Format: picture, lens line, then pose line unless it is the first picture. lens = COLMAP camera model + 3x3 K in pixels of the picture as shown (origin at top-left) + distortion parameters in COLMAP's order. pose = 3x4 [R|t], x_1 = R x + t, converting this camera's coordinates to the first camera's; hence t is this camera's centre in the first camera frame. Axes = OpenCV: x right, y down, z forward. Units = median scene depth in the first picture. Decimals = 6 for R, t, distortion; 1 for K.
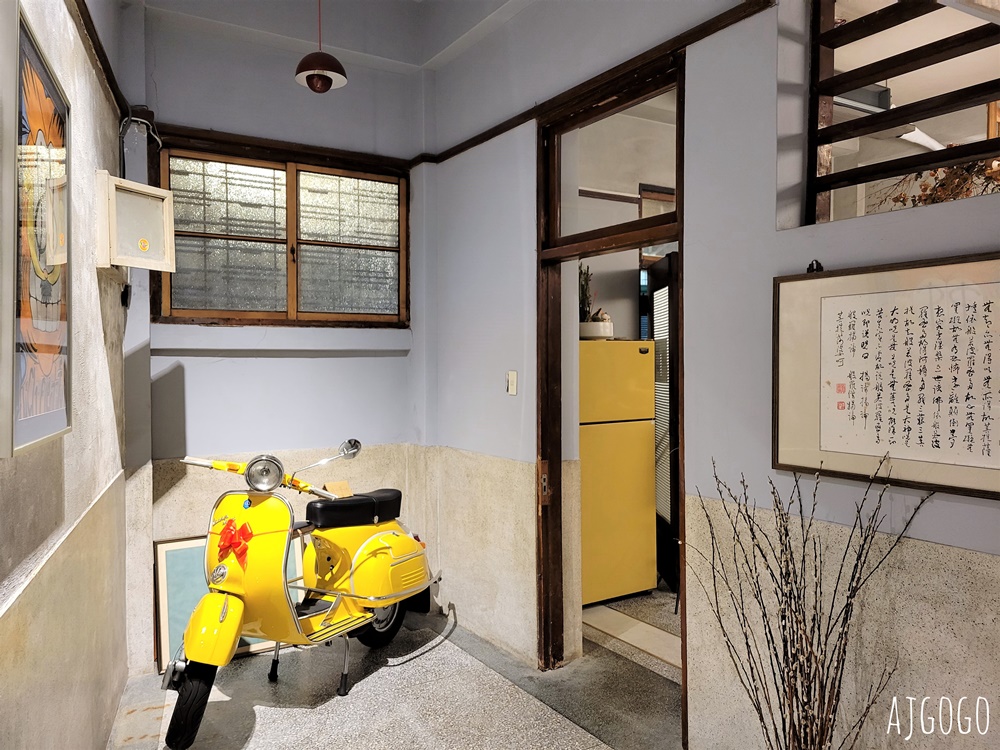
lens RADIAL K [[765.7, 0, 501.1], [0, 765.7, 369.8], [0, 0, 1]] dist [0.056739, -0.052686]
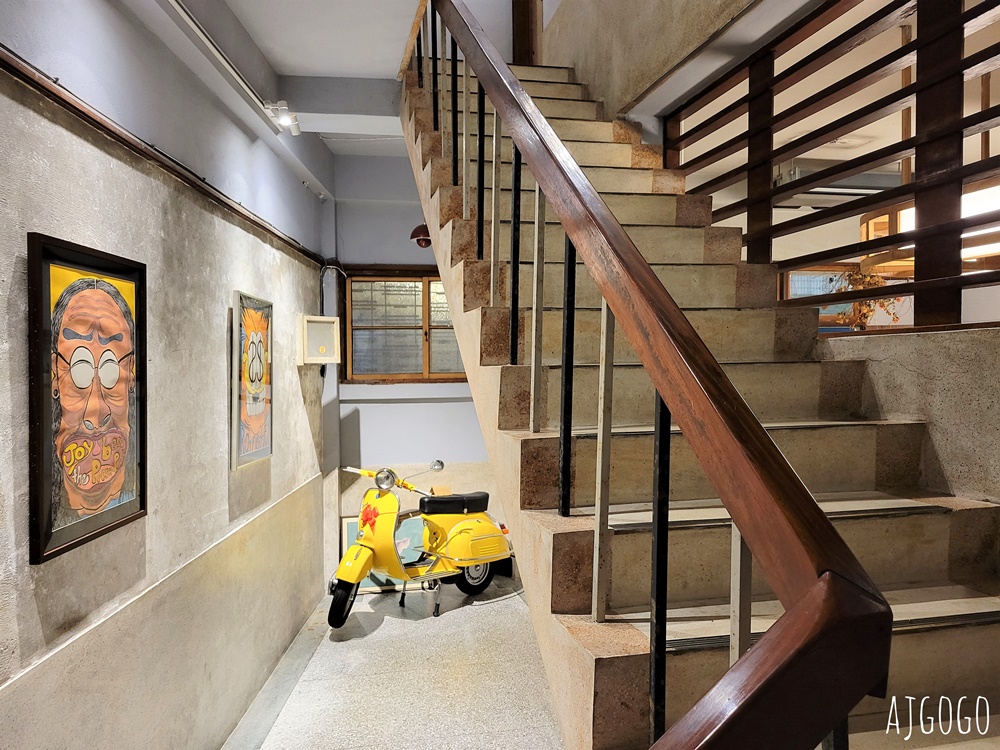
lens RADIAL K [[765.7, 0, 501.1], [0, 765.7, 369.8], [0, 0, 1]] dist [0.056739, -0.052686]
pose [[0.947553, -0.003016, -0.319586, 0.414795], [0.001346, 0.999984, -0.005448, -0.084932], [0.319597, 0.004733, 0.947542, -0.464589]]
